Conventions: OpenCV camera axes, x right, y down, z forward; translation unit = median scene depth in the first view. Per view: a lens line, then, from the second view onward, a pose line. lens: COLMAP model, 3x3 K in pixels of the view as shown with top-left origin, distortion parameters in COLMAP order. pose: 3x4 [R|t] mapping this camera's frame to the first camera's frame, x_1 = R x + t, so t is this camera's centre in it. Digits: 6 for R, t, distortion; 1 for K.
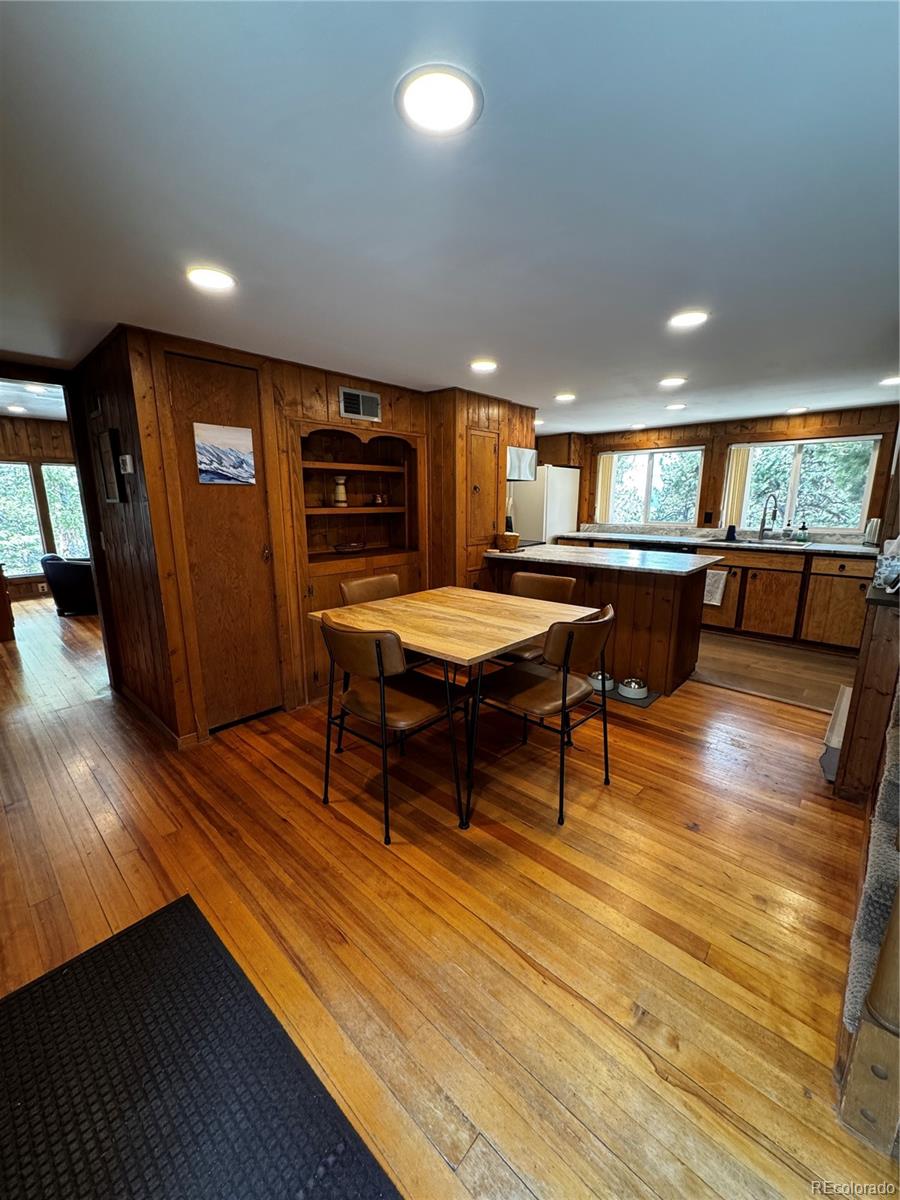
lens RADIAL K [[475.8, 0, 449.7], [0, 475.8, 599.5], [0, 0, 1]] dist [-0.003556, 0.000793]
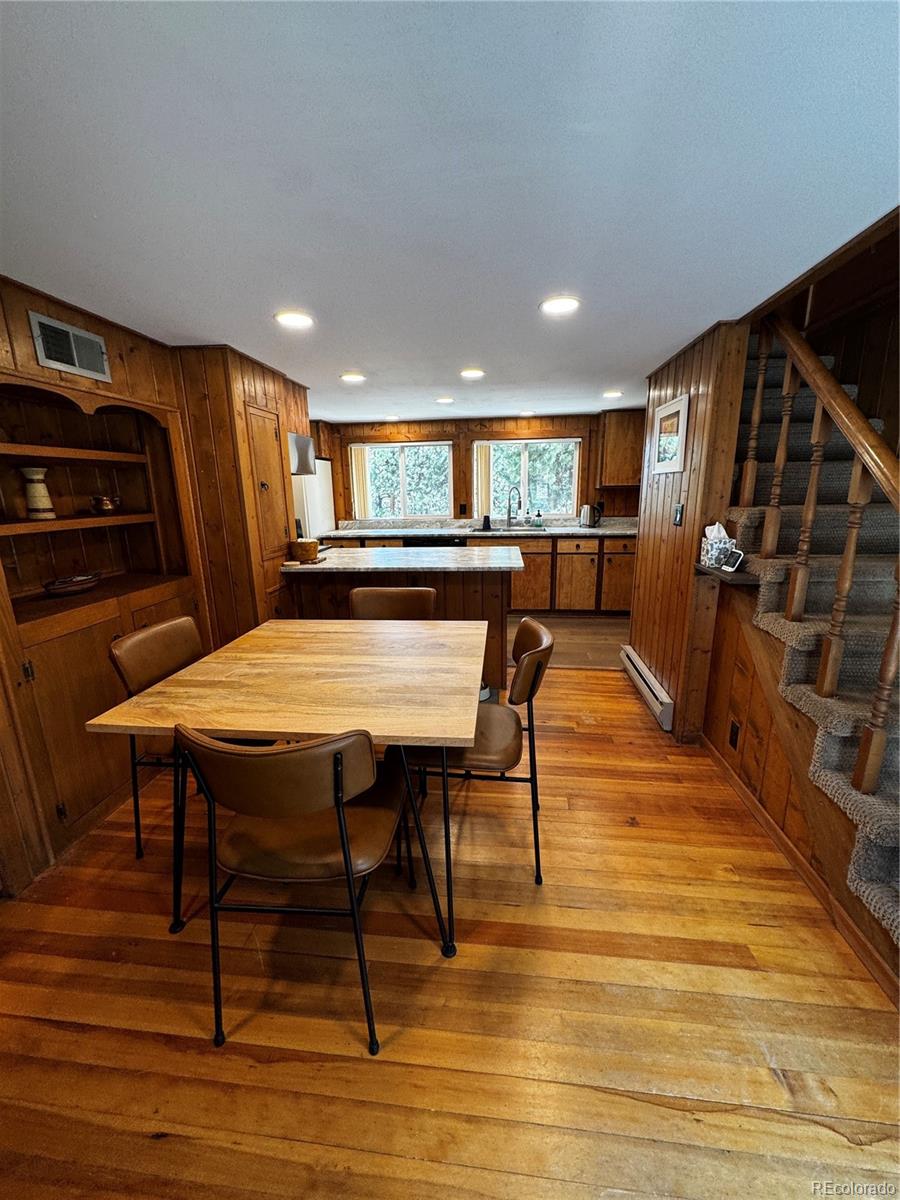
lens RADIAL K [[475.8, 0, 451.1], [0, 475.8, 599.5], [0, 0, 1]] dist [-0.003556, 0.000793]
pose [[0.805570, -0.149297, 0.573382, -0.171463], [0.140004, 0.988293, 0.060634, -0.057881], [-0.575722, 0.031431, 0.817041, 0.214111]]
